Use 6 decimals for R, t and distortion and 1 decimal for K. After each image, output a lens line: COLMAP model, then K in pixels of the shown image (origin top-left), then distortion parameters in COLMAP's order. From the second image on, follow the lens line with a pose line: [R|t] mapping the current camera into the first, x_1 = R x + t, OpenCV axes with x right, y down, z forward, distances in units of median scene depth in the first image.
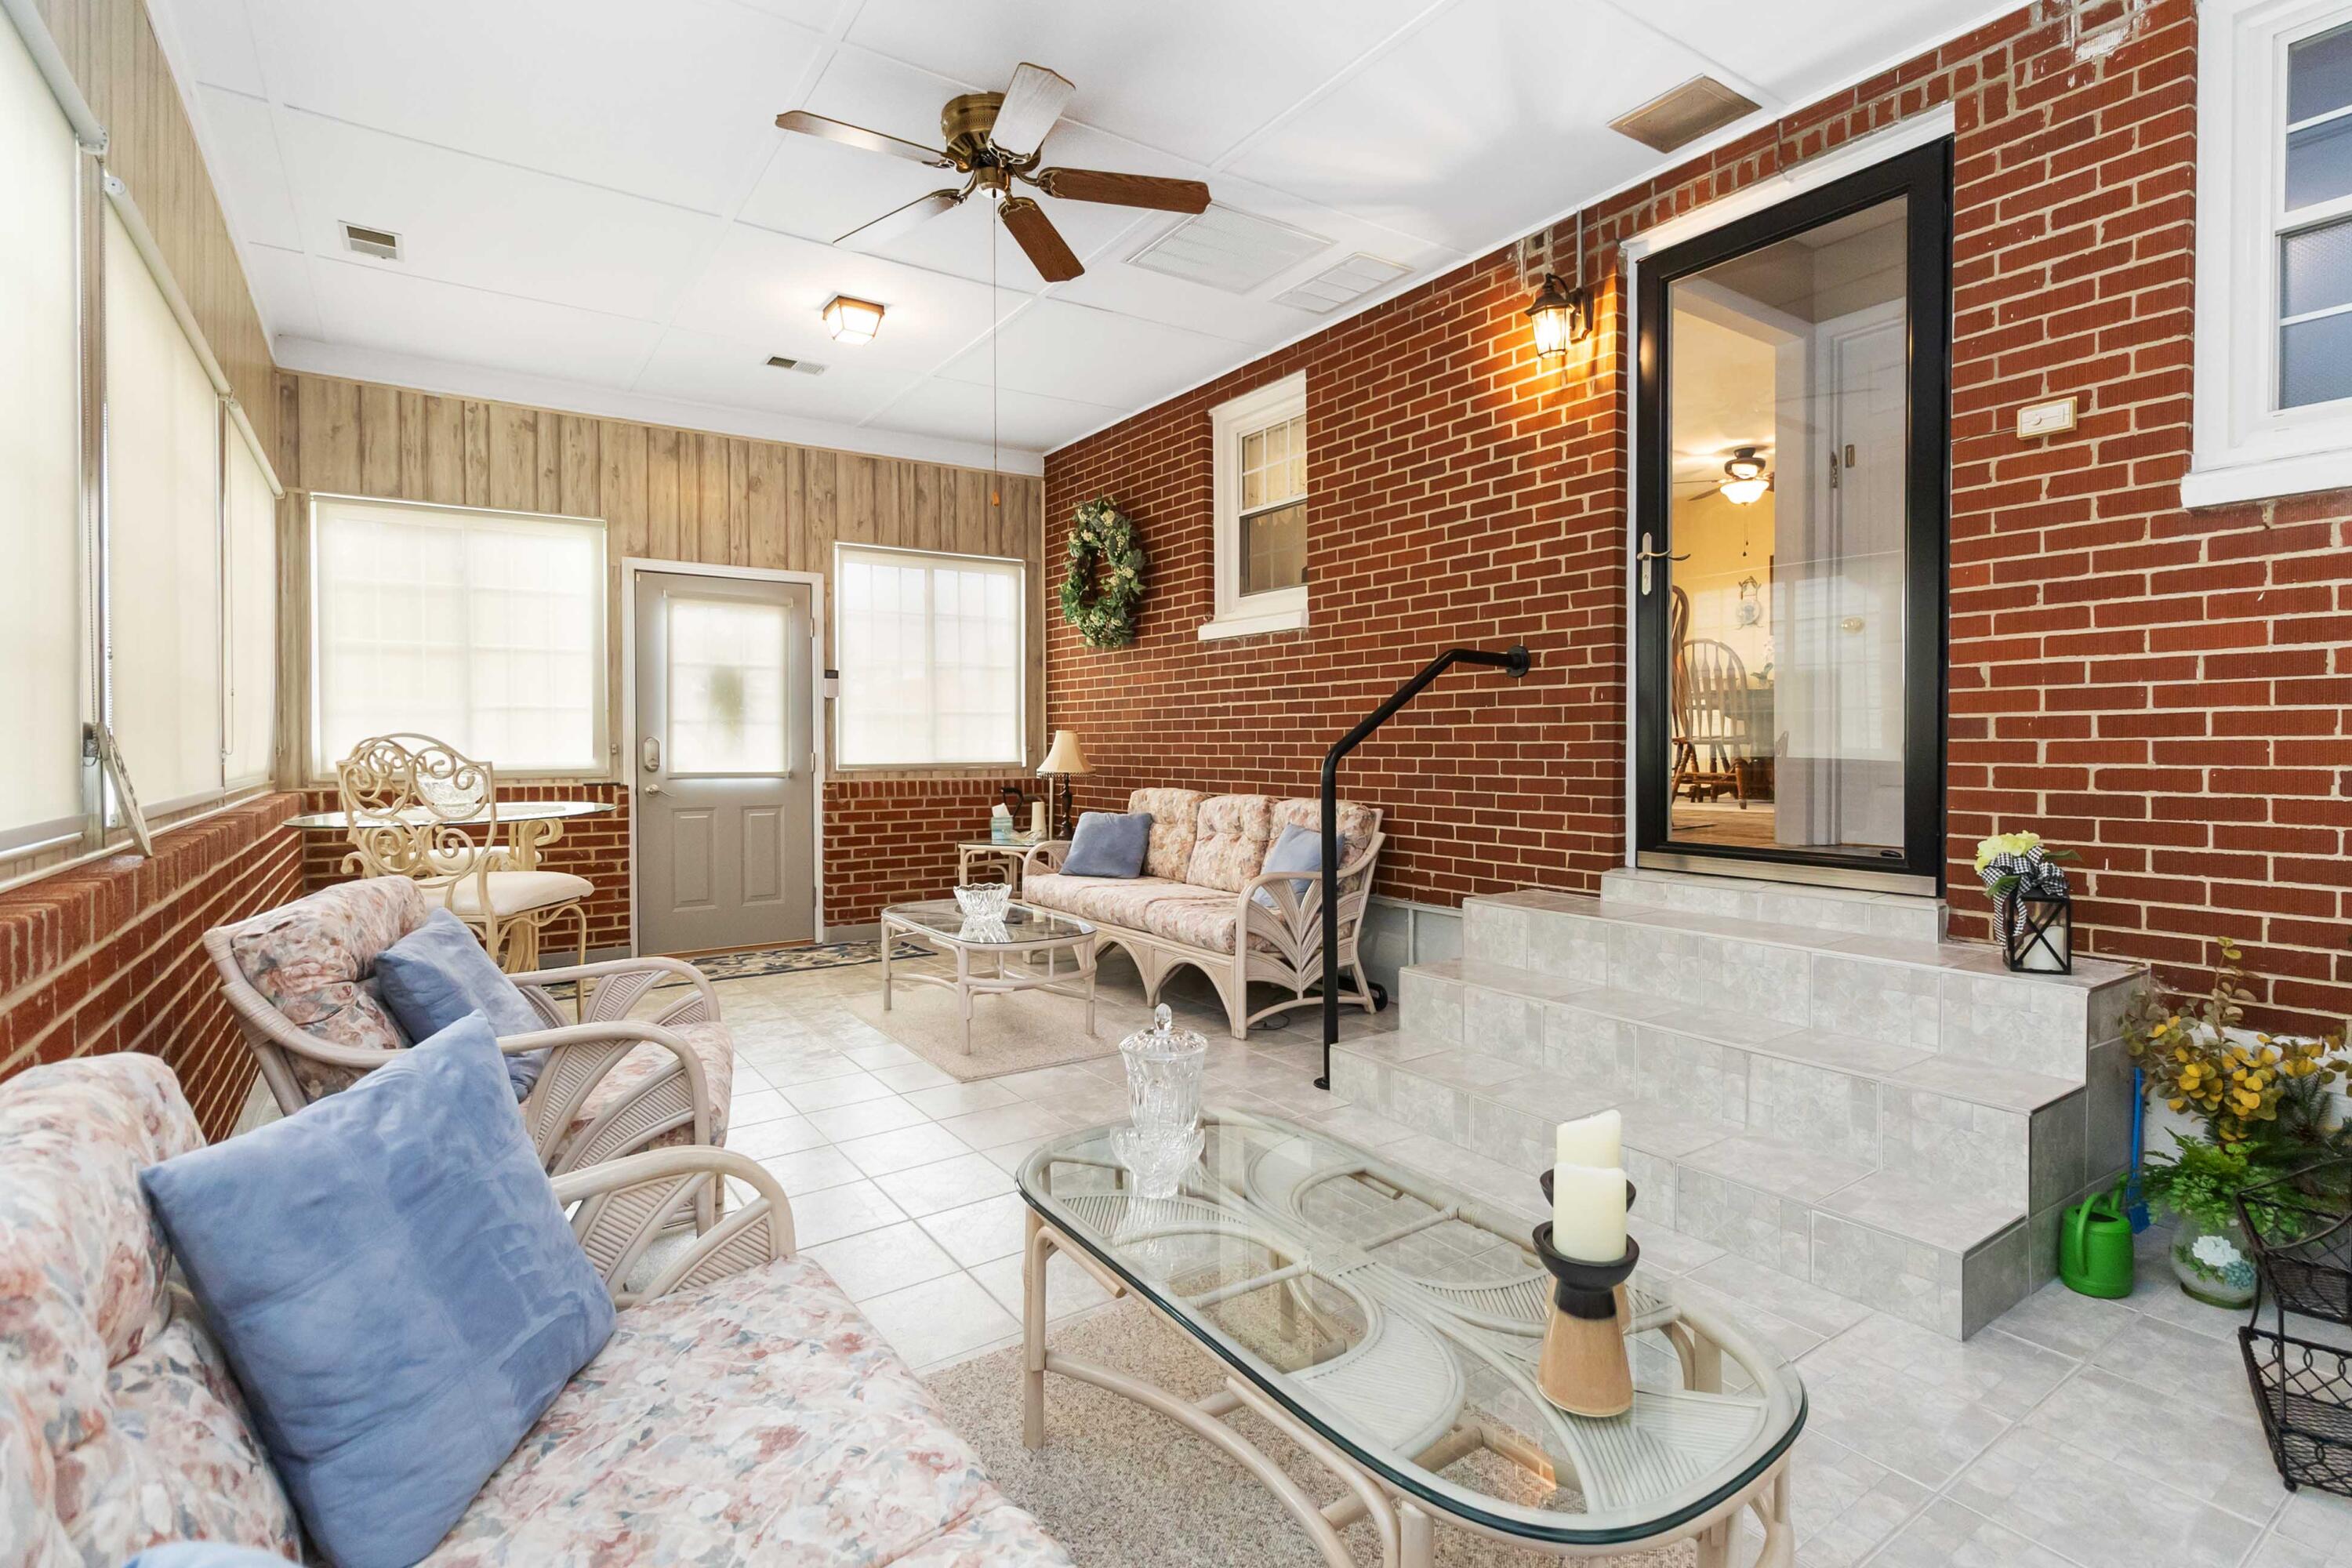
lens RADIAL K [[1114.0, 0, 1148.9], [0, 1114.0, 751.8], [0, 0, 1]] dist [0.003304, 0.000669]
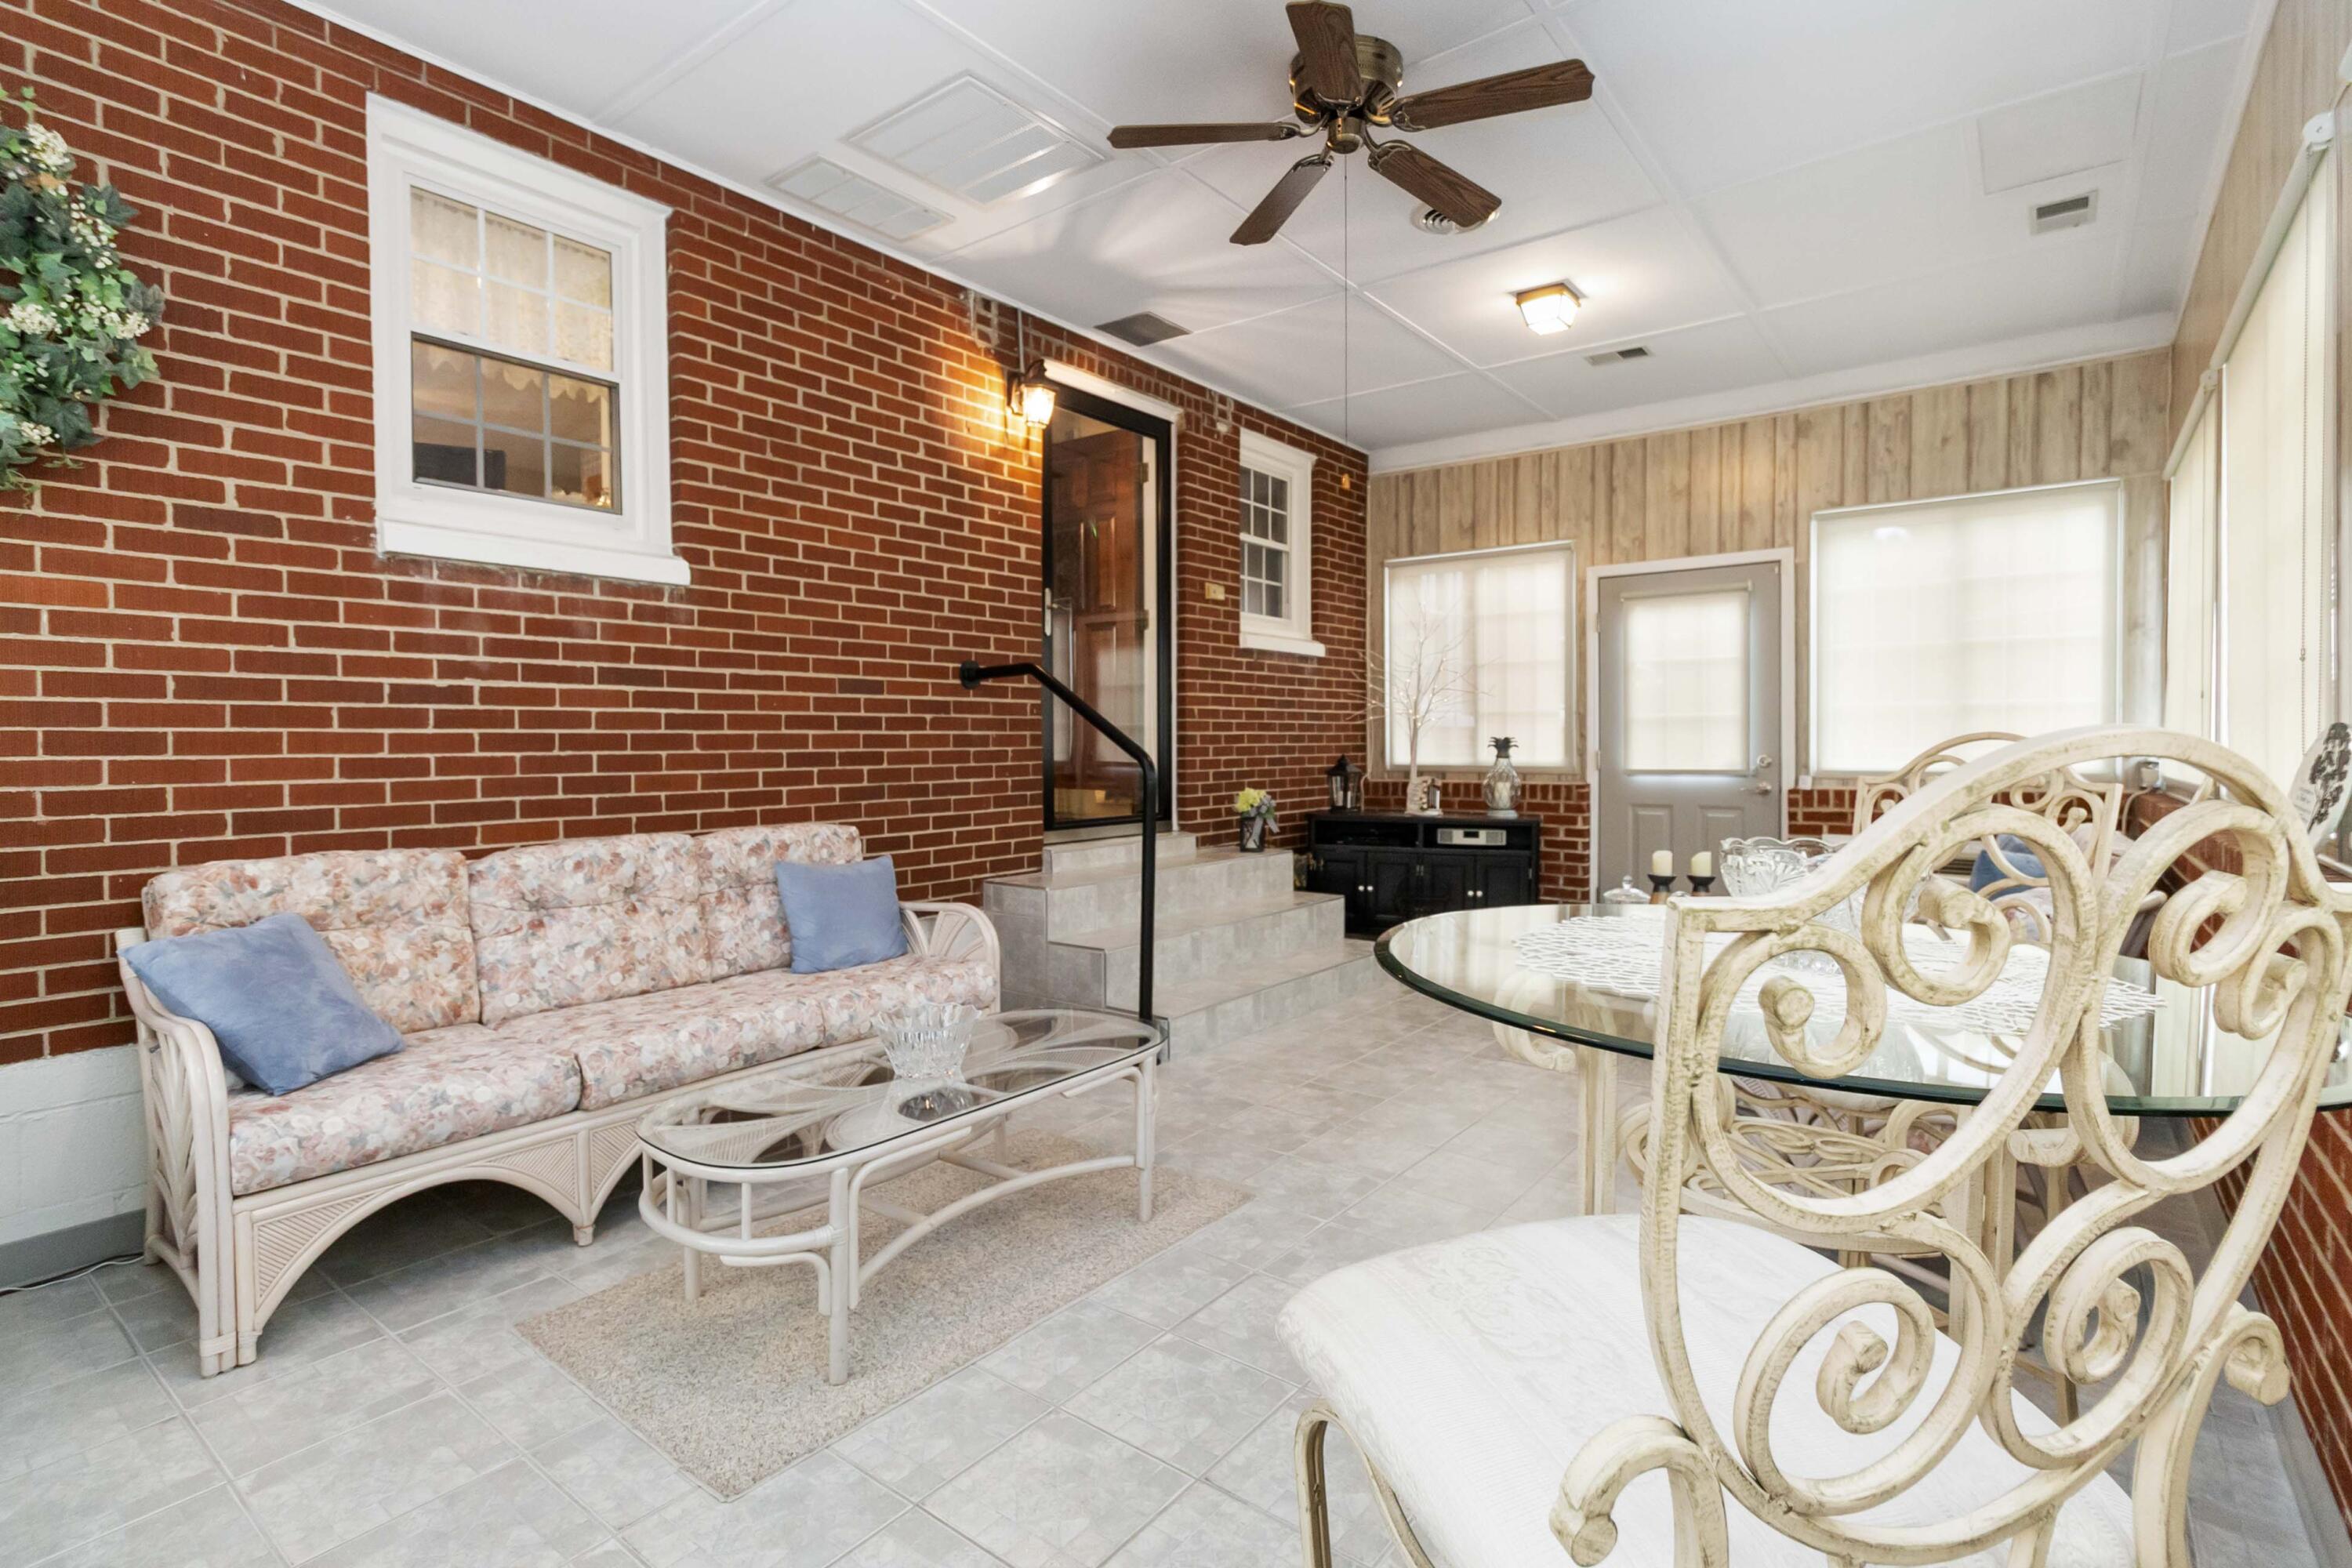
lens RADIAL K [[1114.0, 0, 1171.7], [0, 1114.0, 770.0], [0, 0, 1]] dist [0.003304, 0.000669]
pose [[-0.316511, -0.012255, 0.948510, -0.726713], [0.020373, 0.999598, 0.019713, -0.005024], [-0.948370, 0.025563, -0.316134, 1.101405]]
